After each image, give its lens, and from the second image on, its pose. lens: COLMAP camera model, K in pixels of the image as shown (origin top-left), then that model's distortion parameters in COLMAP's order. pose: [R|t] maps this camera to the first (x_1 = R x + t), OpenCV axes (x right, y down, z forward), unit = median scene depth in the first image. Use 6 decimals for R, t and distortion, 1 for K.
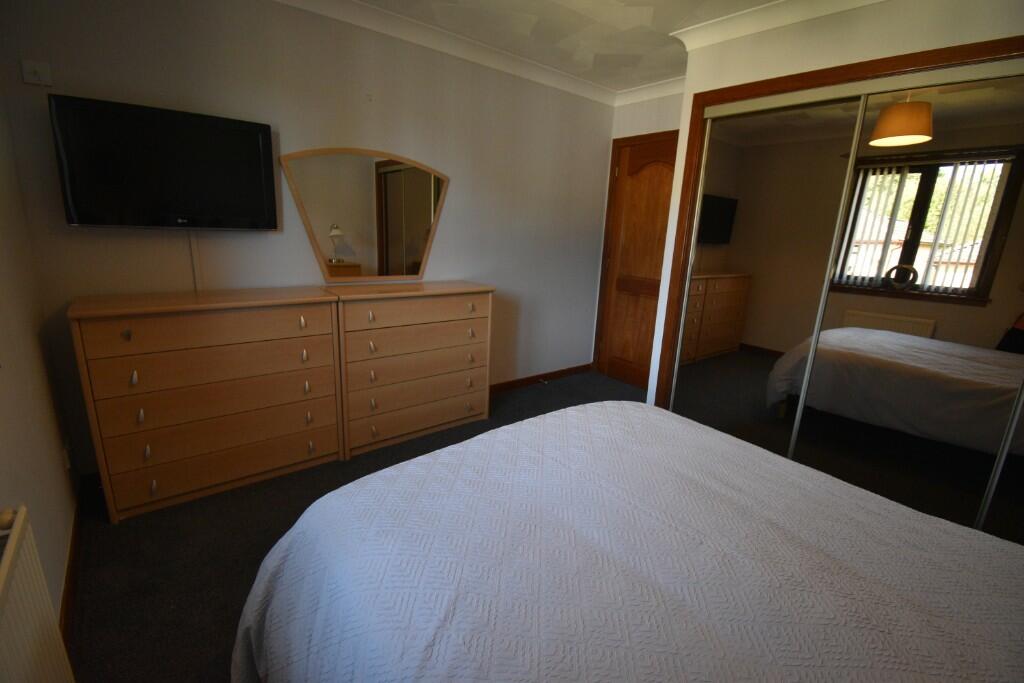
lens RADIAL K [[454.7, 0, 517.1], [0, 454.7, 344.9], [0, 0, 1]] dist [-0.000203, -0.009375]
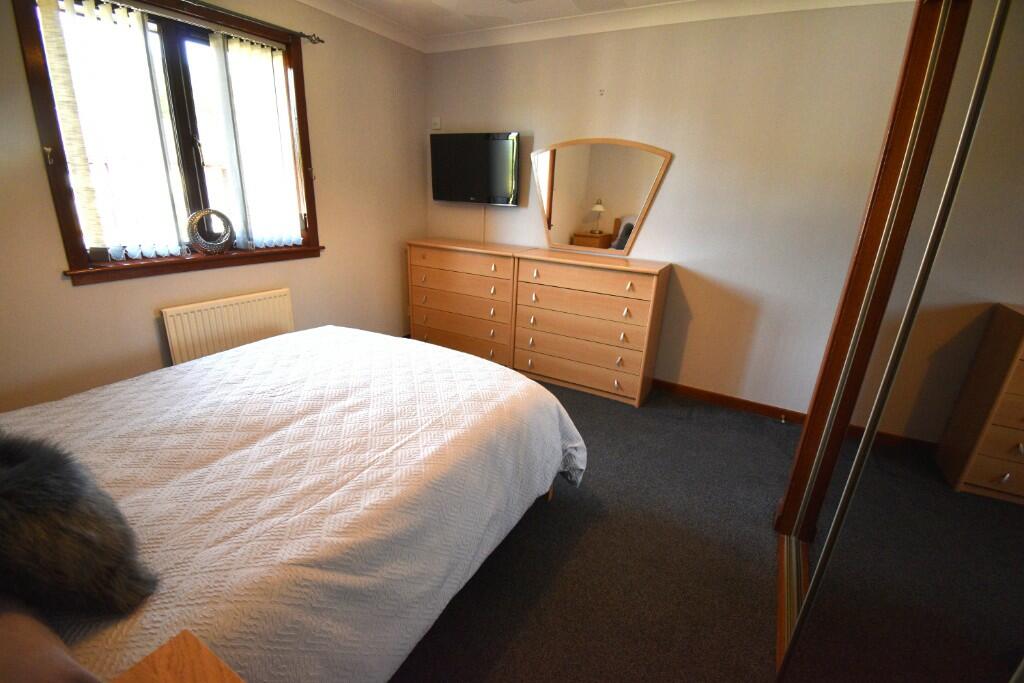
lens RADIAL K [[454.7, 0, 519.3], [0, 454.7, 345.9], [0, 0, 1]] dist [-0.000203, -0.009375]
pose [[0.359889, 0.268188, -0.893619, 0.863566], [-0.260762, 0.948540, 0.179653, -0.087036], [0.895814, 0.168367, 0.411302, 0.469450]]
